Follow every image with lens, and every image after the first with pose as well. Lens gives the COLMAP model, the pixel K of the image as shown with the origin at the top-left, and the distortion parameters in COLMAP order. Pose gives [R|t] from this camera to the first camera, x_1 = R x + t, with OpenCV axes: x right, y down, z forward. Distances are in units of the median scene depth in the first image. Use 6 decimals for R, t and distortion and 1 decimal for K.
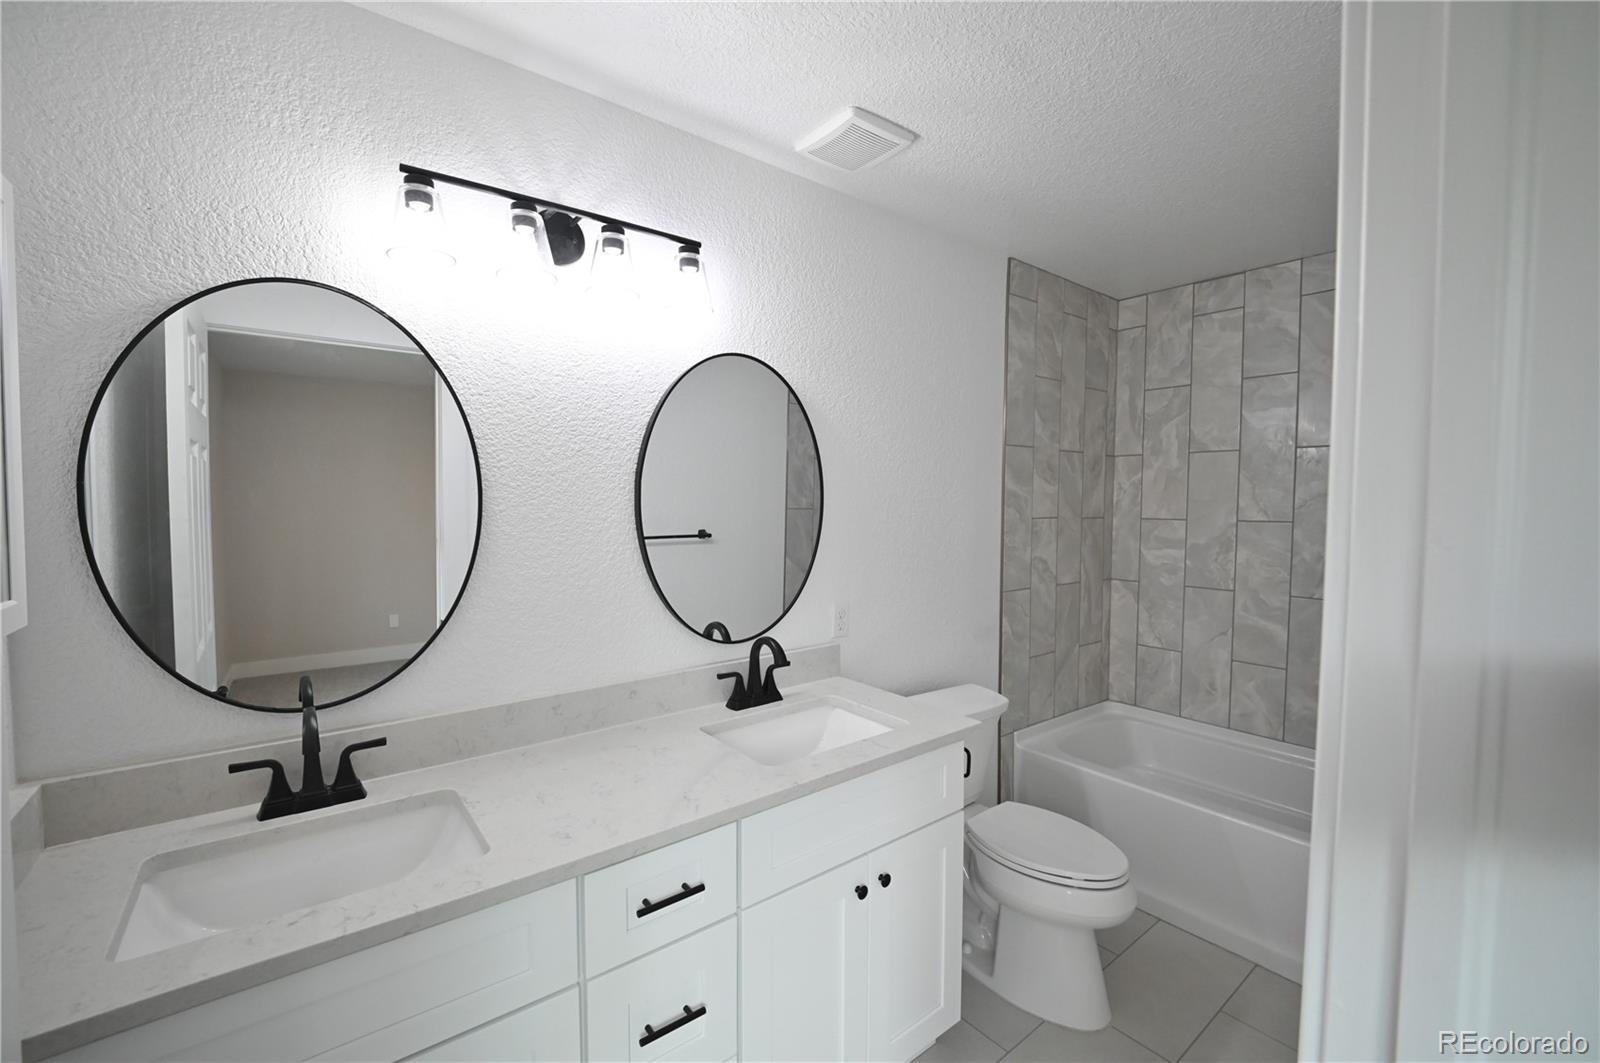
lens RADIAL K [[661.3, 0, 808.1], [0, 661.3, 537.2], [0, 0, 1]] dist [0.004683, -0.012042]
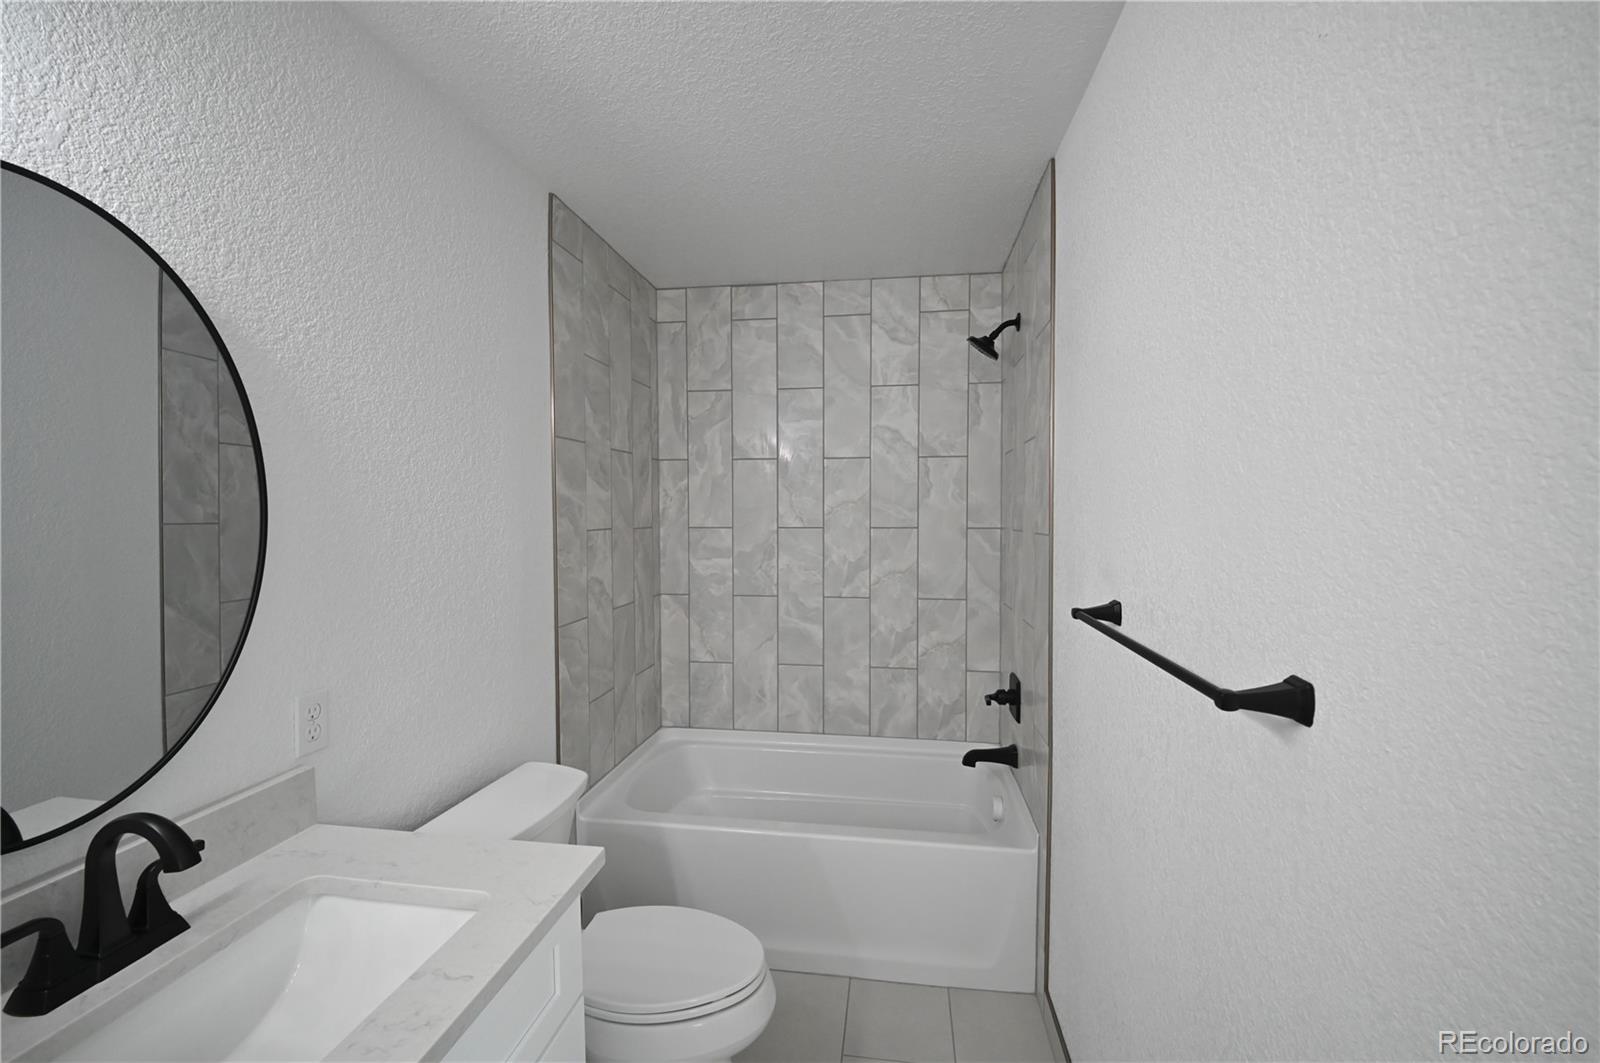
lens RADIAL K [[661.3, 0, 808.1], [0, 661.3, 537.2], [0, 0, 1]] dist [0.004683, -0.012042]
pose [[0.729828, -0.033803, 0.682795, -0.014831], [0.042721, 0.999080, 0.003797, -0.011510], [-0.682295, 0.026398, 0.730600, 0.215937]]
